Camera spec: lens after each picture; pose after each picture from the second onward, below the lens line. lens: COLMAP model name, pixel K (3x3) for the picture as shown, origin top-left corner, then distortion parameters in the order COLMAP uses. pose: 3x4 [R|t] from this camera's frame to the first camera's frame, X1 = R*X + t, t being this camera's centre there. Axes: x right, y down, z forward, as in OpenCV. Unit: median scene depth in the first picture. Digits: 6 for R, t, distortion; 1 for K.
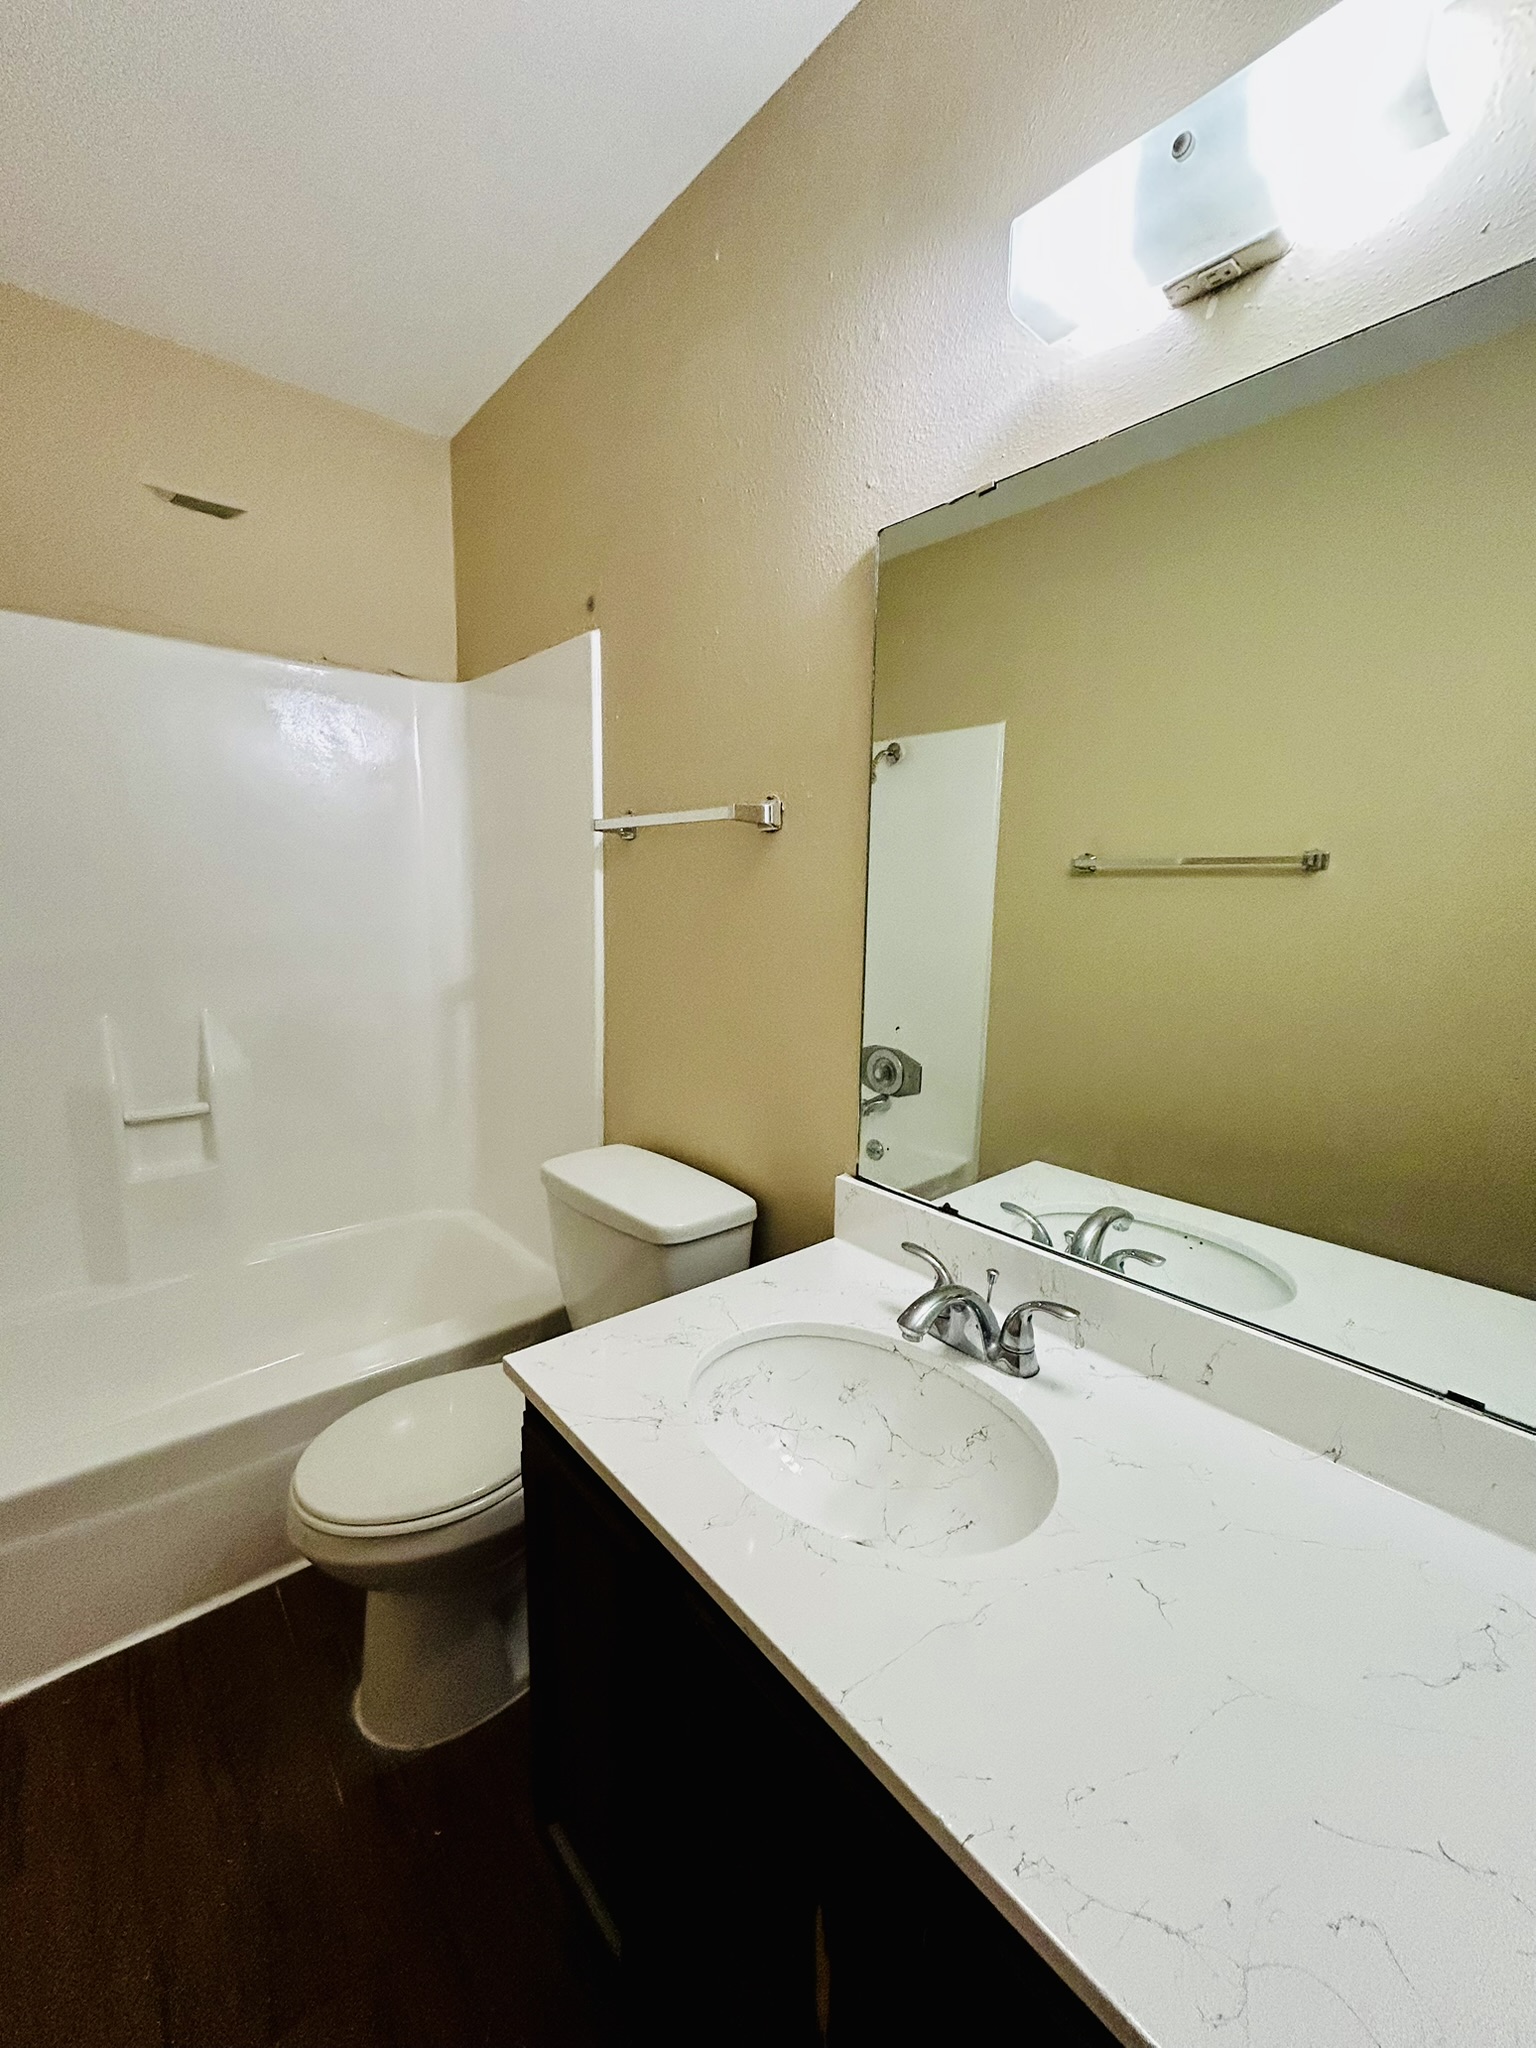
lens RADIAL K [[831.8, 0, 771.5], [0, 831.8, 1021.8], [0, 0, 1]] dist [0.001866, 0.000613]
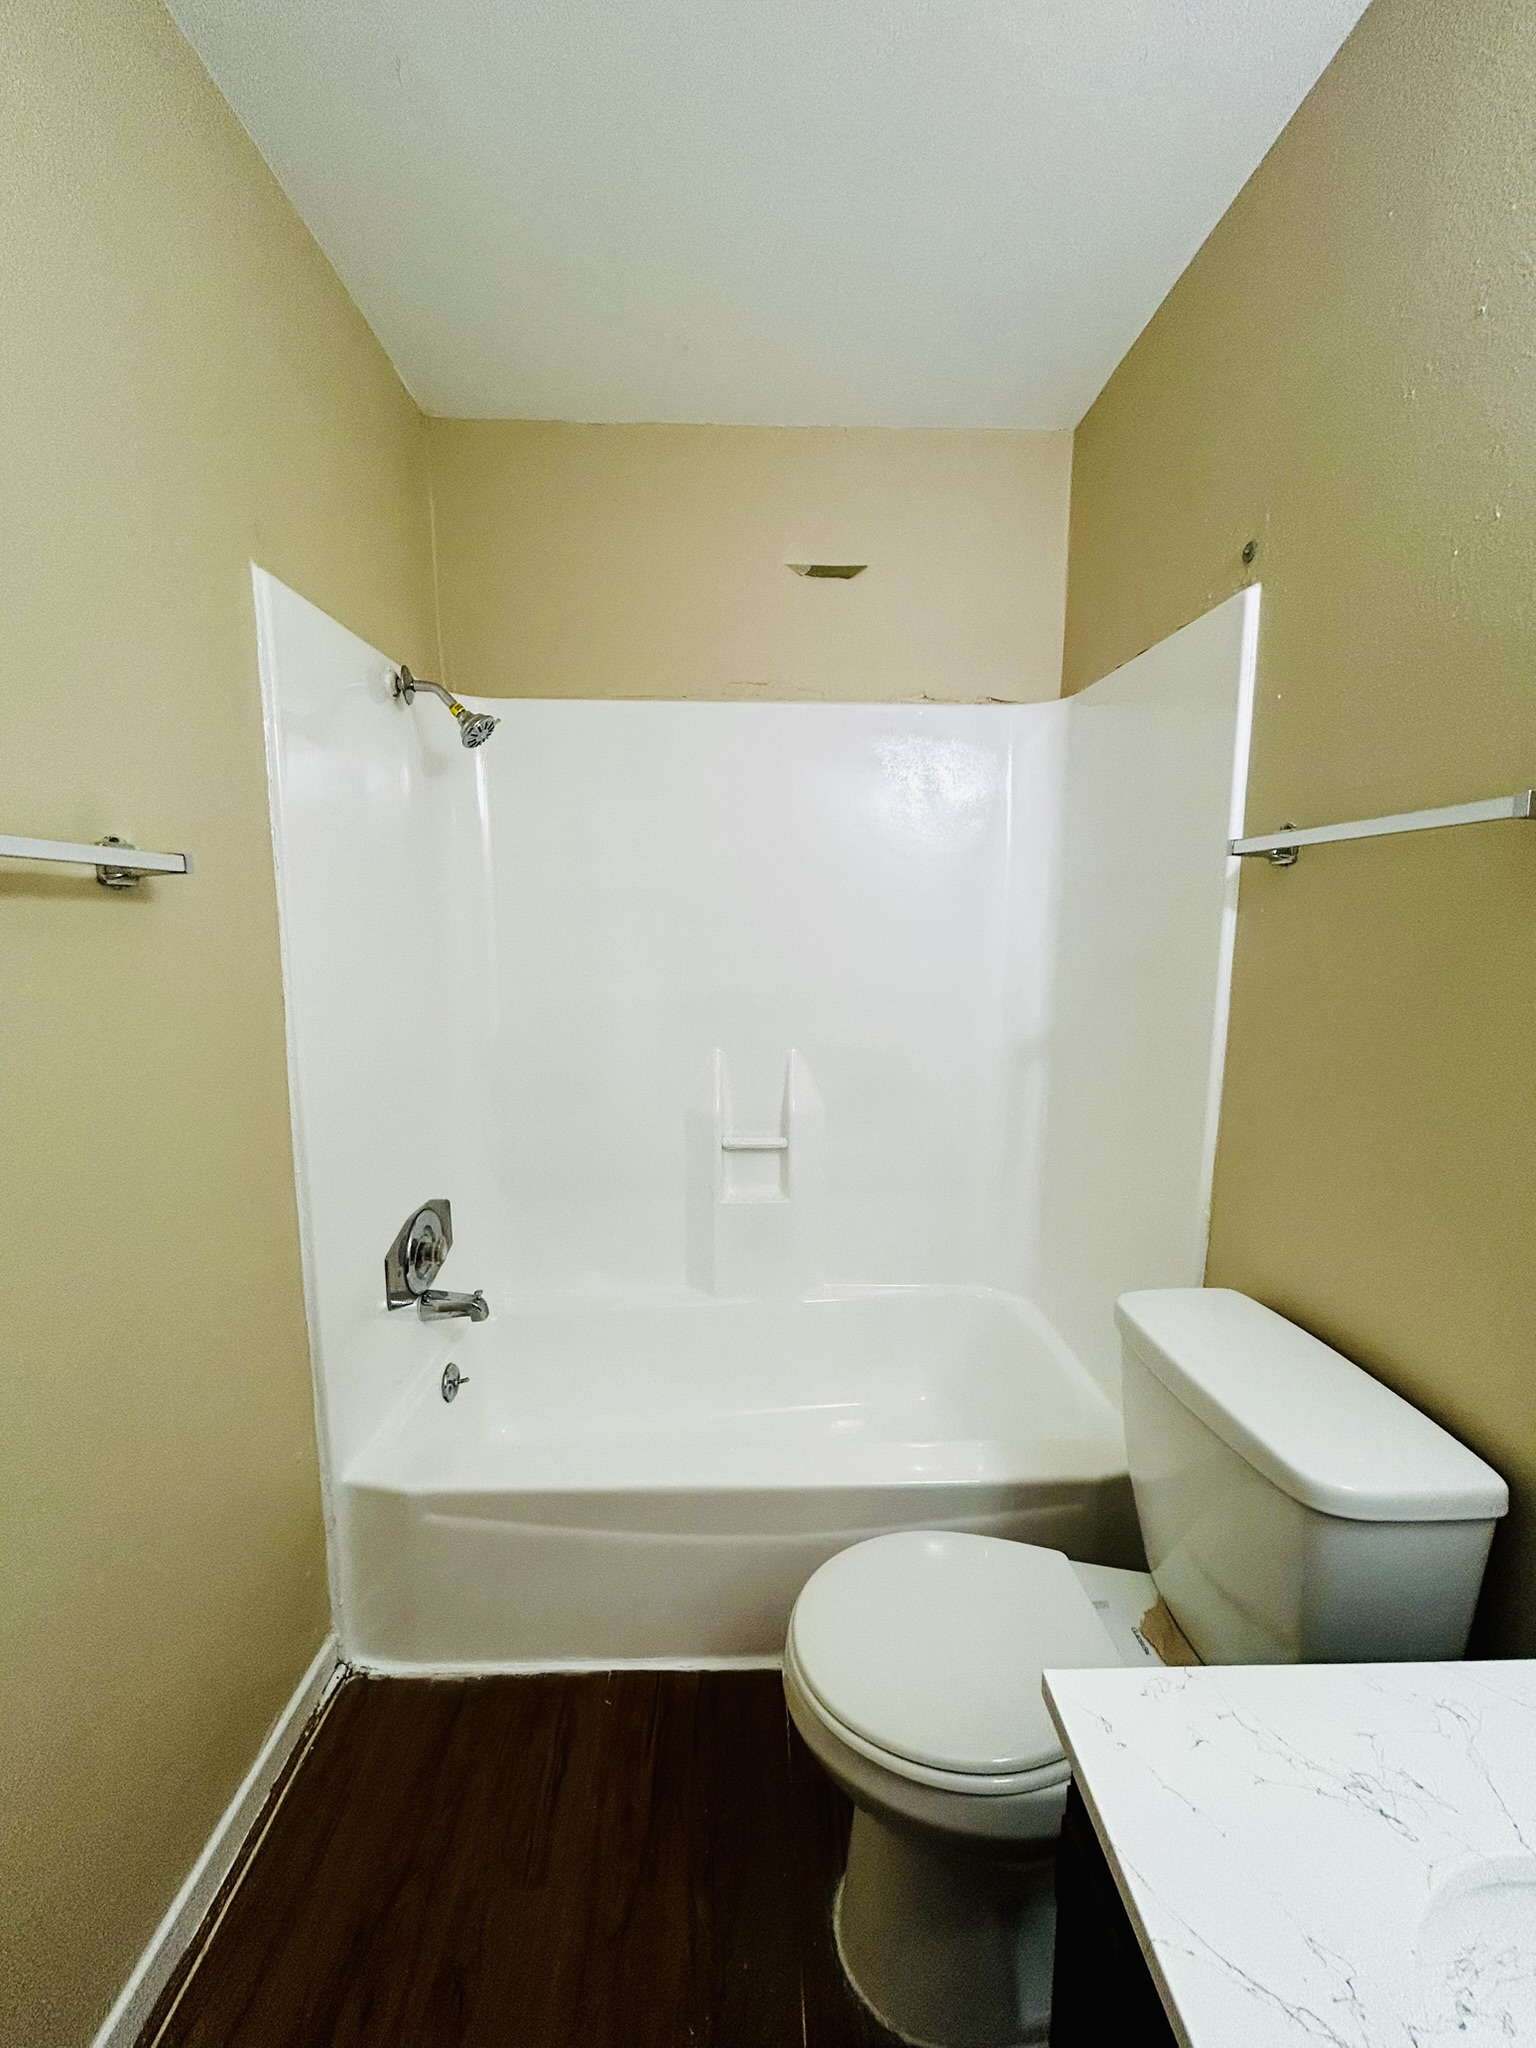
lens RADIAL K [[831.8, 0, 771.5], [0, 831.8, 1021.8], [0, 0, 1]] dist [0.001866, 0.000613]
pose [[0.783620, 0.062698, -0.618068, -0.064501], [-0.090644, 0.995786, -0.013909, -0.035981], [0.614592, 0.066924, 0.786002, 0.179550]]
